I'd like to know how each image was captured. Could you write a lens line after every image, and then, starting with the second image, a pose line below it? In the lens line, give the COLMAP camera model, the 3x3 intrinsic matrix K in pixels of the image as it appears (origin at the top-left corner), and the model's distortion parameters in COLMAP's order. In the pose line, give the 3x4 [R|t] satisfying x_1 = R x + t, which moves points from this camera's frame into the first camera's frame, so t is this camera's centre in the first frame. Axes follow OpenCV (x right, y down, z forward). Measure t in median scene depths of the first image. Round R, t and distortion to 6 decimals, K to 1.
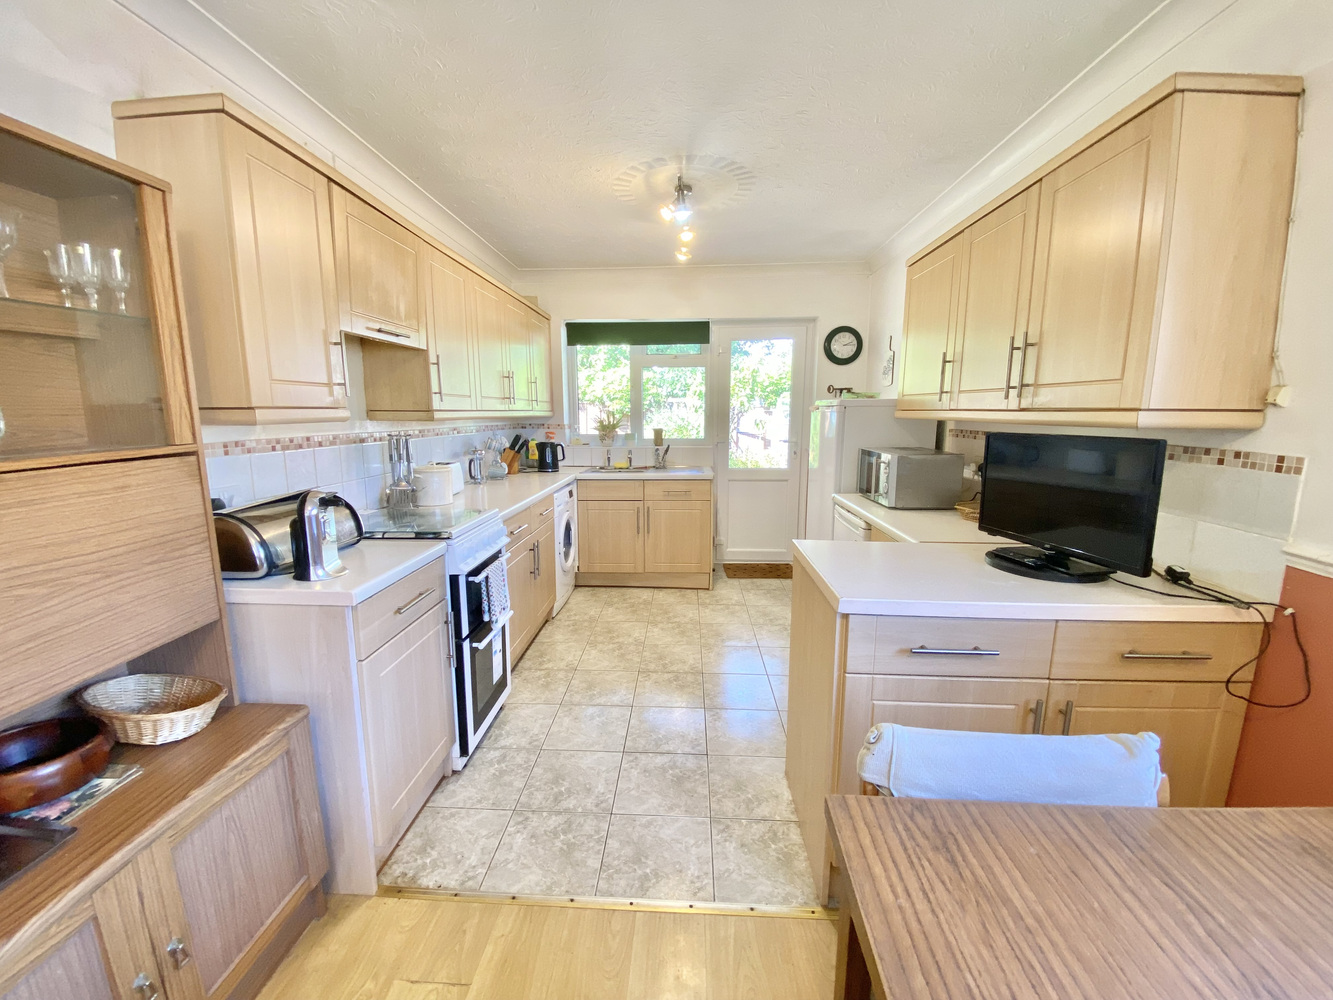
lens RADIAL K [[532.9, 0, 663.3], [0, 532.9, 493.7], [0, 0, 1]] dist [0.056201, -0.041825]
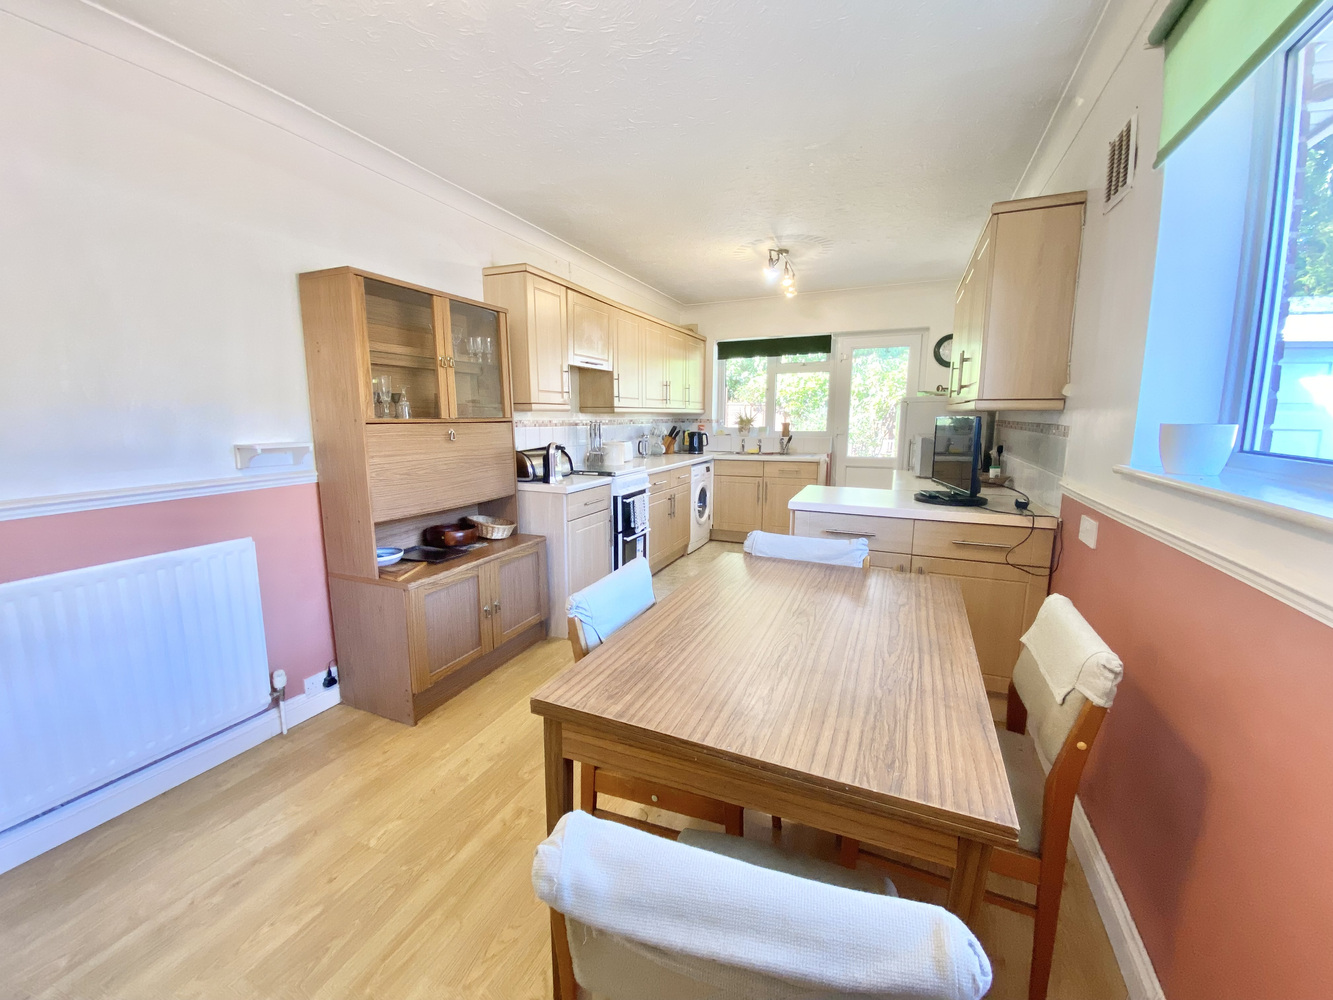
lens RADIAL K [[532.9, 0, 663.3], [0, 532.9, 493.7], [0, 0, 1]] dist [0.056201, -0.041825]
pose [[0.937167, 0.052039, -0.344977, 0.311897], [-0.054217, 0.998524, 0.003340, 0.104245], [0.344641, 0.015573, 0.938605, -0.516696]]
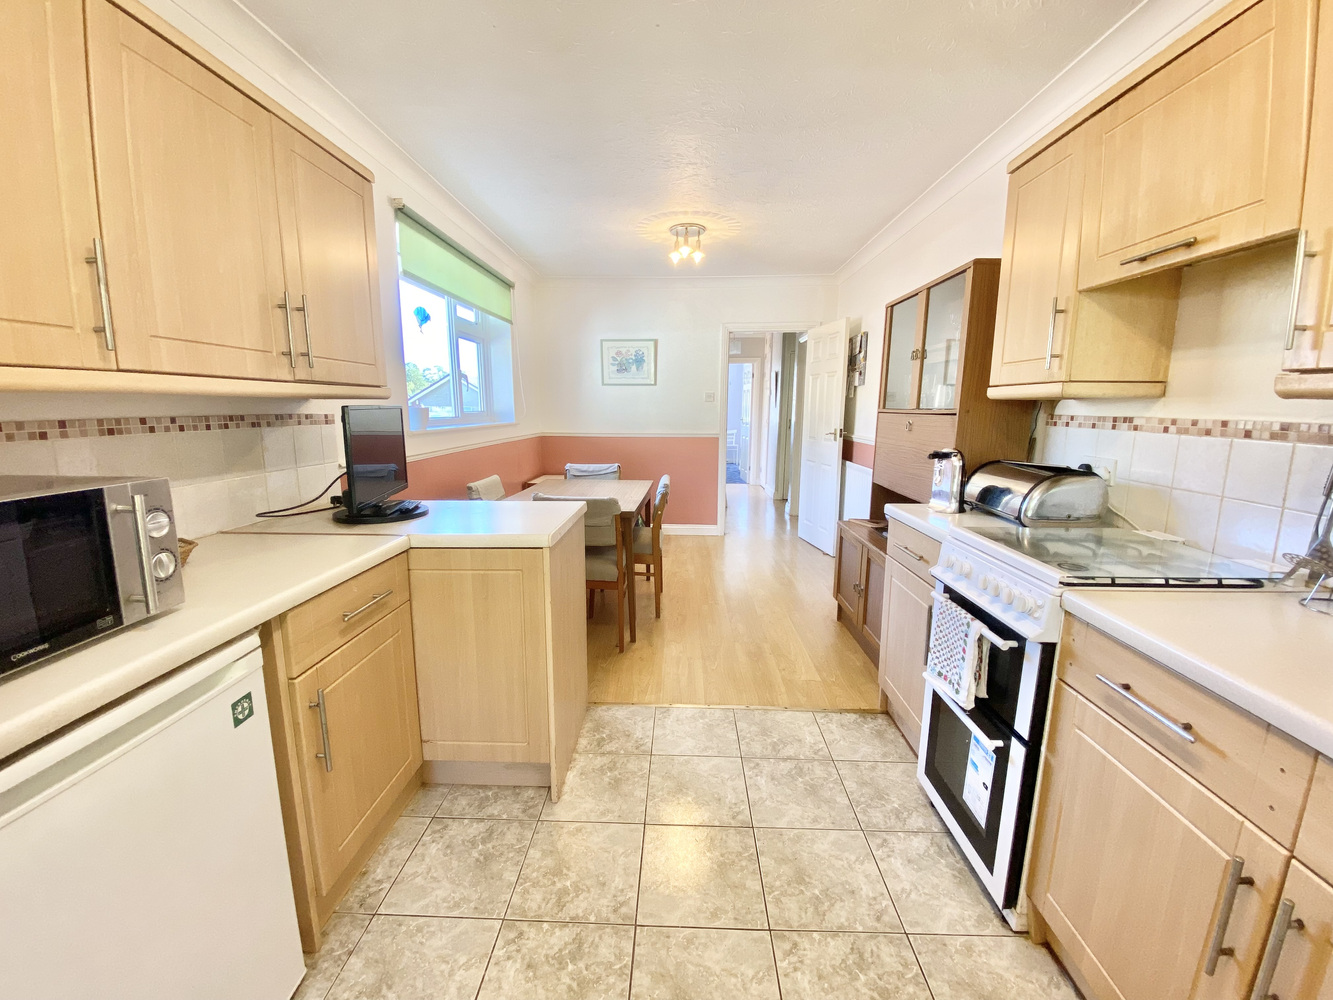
lens RADIAL K [[532.9, 0, 663.3], [0, 532.9, 493.7], [0, 0, 1]] dist [0.056201, -0.041825]
pose [[-0.999889, -0.000376, -0.014894, 0.060744], [-0.004975, 0.950724, 0.310000, -0.195383], [0.014044, 0.310040, -0.950620, 1.444974]]
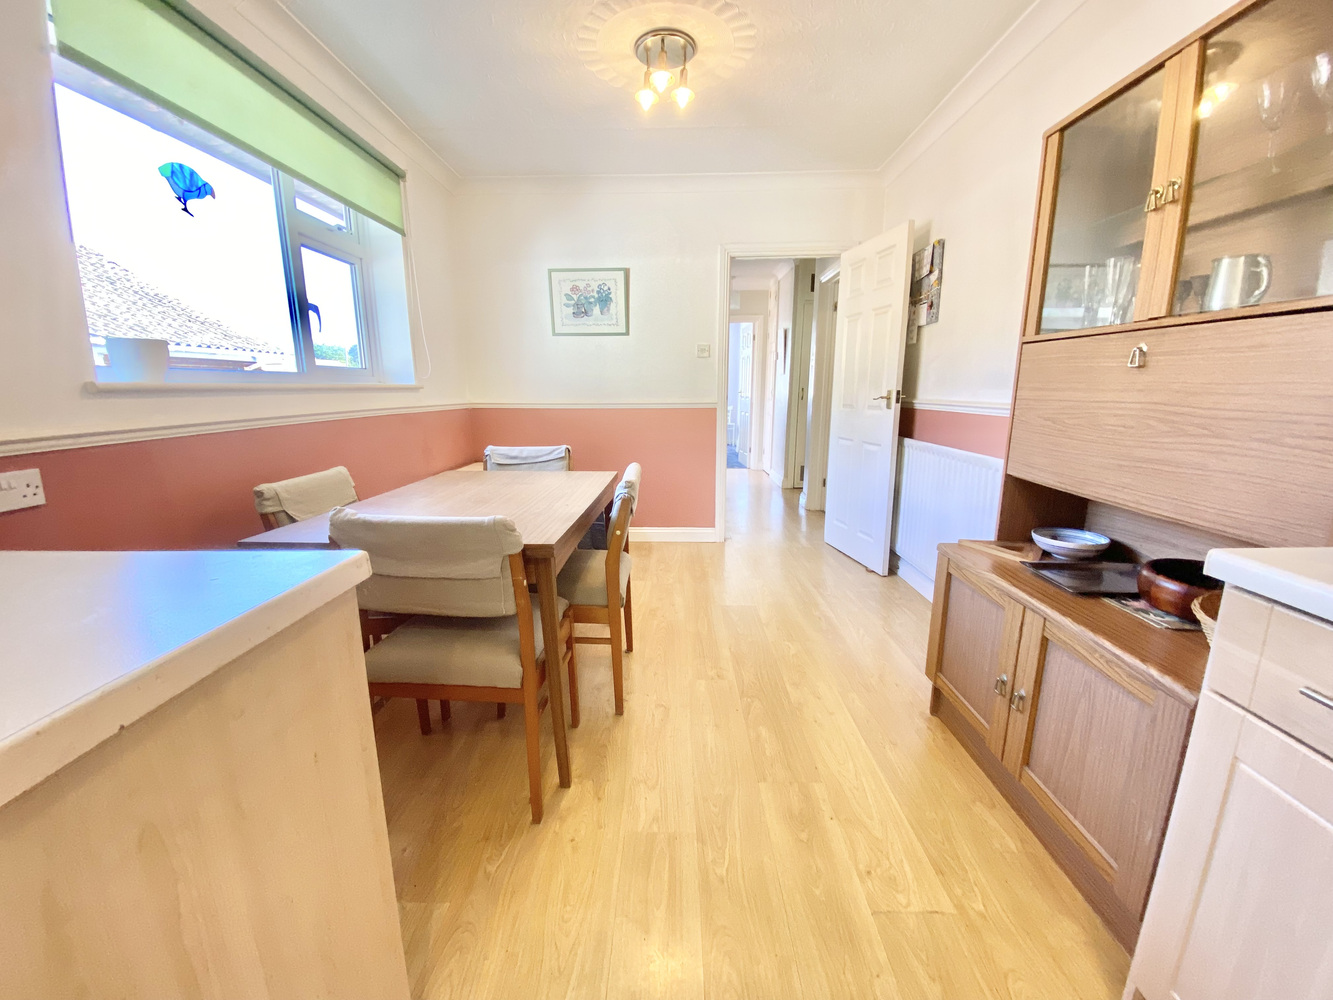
lens RADIAL K [[532.9, 0, 663.3], [0, 532.9, 493.7], [0, 0, 1]] dist [0.056201, -0.041825]
pose [[-0.999505, 0.011945, -0.029119, 0.008006], [0.001287, 0.939919, 0.341395, -0.039819], [0.031448, 0.341188, -0.939469, 0.868067]]
